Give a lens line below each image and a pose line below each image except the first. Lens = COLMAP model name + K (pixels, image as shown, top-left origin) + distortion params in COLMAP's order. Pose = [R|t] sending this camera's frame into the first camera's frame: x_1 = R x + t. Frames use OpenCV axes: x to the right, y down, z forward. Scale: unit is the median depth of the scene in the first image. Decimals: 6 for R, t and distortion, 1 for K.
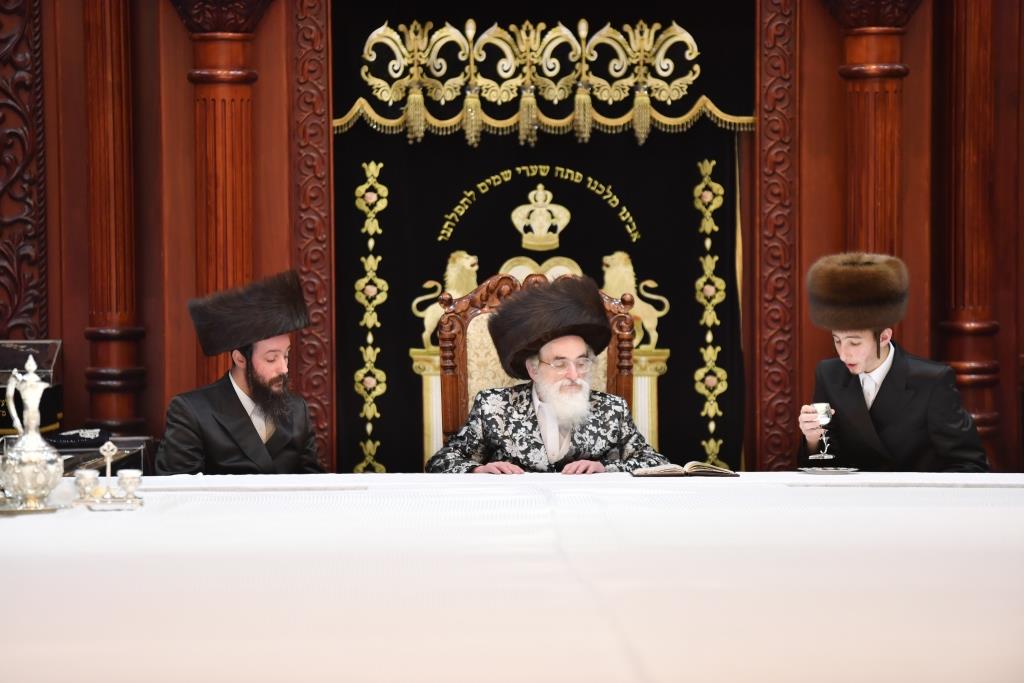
lens RADIAL K [[4815.9, 0, 521.1], [0, 4815.9, 367.4], [0, 0, 1]] dist [1.437545, 0.000000]
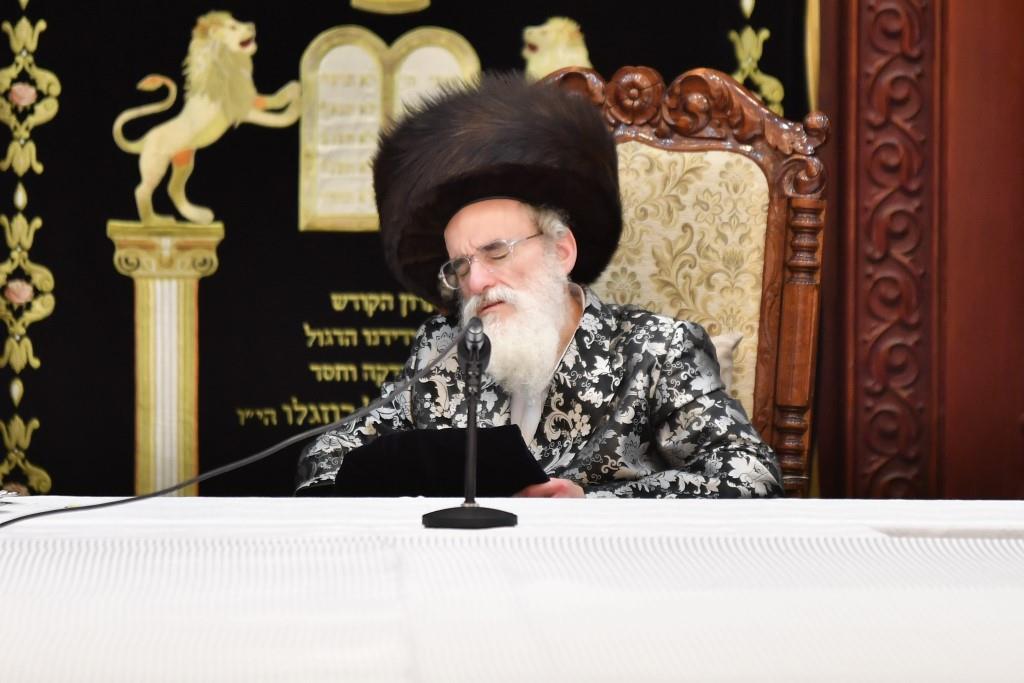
lens RADIAL K [[5704.4, 0, 443.0], [0, 5704.4, 234.3], [0, 0, 1]] dist [2.516606, 0.000000]
pose [[0.998827, 0.010863, 0.047179, -0.016959], [-0.010868, 0.999941, -0.000146, -0.002794], [-0.047178, -0.000366, 0.998886, 0.442994]]
